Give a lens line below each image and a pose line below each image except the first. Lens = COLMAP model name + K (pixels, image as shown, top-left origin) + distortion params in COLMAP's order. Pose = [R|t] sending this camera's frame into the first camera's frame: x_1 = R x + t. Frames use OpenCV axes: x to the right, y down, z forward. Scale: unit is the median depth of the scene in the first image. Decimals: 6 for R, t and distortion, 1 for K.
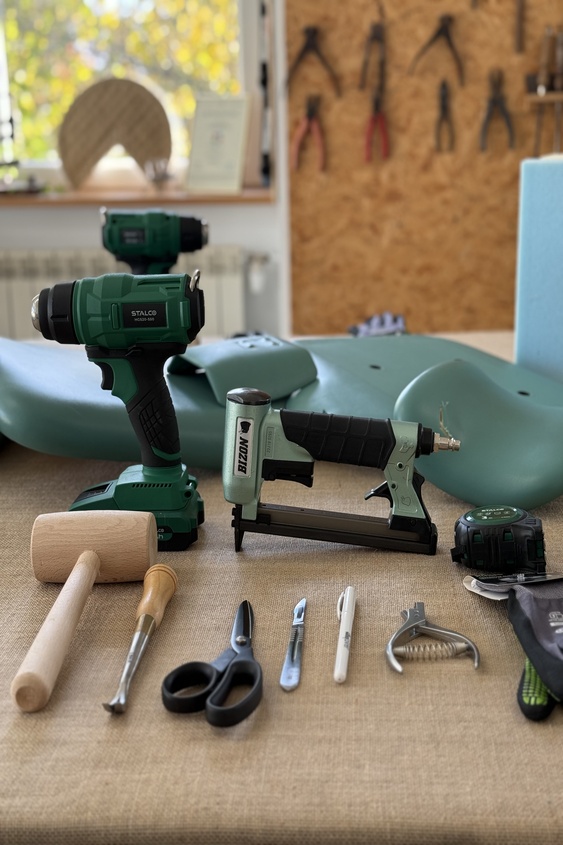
lens RADIAL K [[1145.2, 0, 276.8], [0, 1145.2, 425.2], [0, 0, 1]] dist [0.133351, 0.000000]
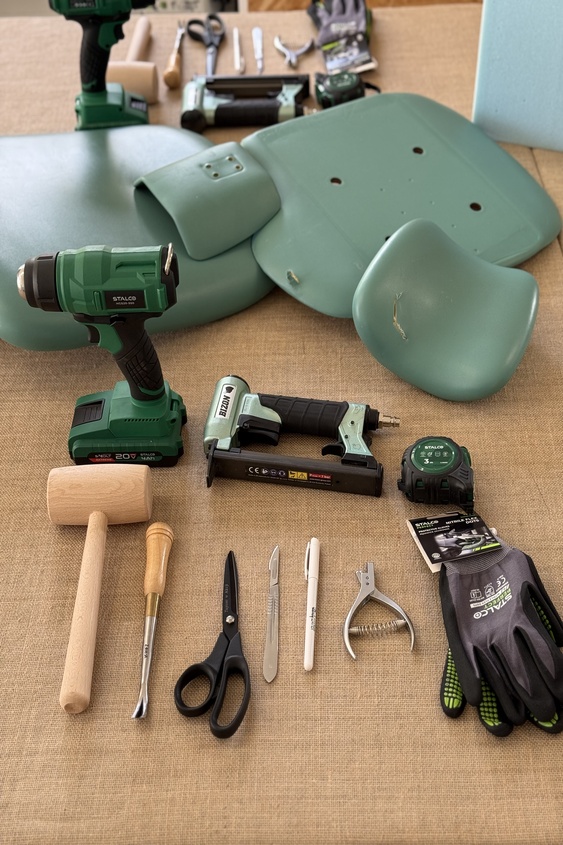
lens RADIAL K [[1145.2, 0, 283.0], [0, 1145.2, 421.0], [0, 0, 1]] dist [0.133351, 0.000000]
pose [[0.998785, -0.037090, 0.032444, -0.005955], [0.018540, 0.892851, 0.449970, -0.580064], [-0.045657, -0.448822, 0.892454, -0.041124]]
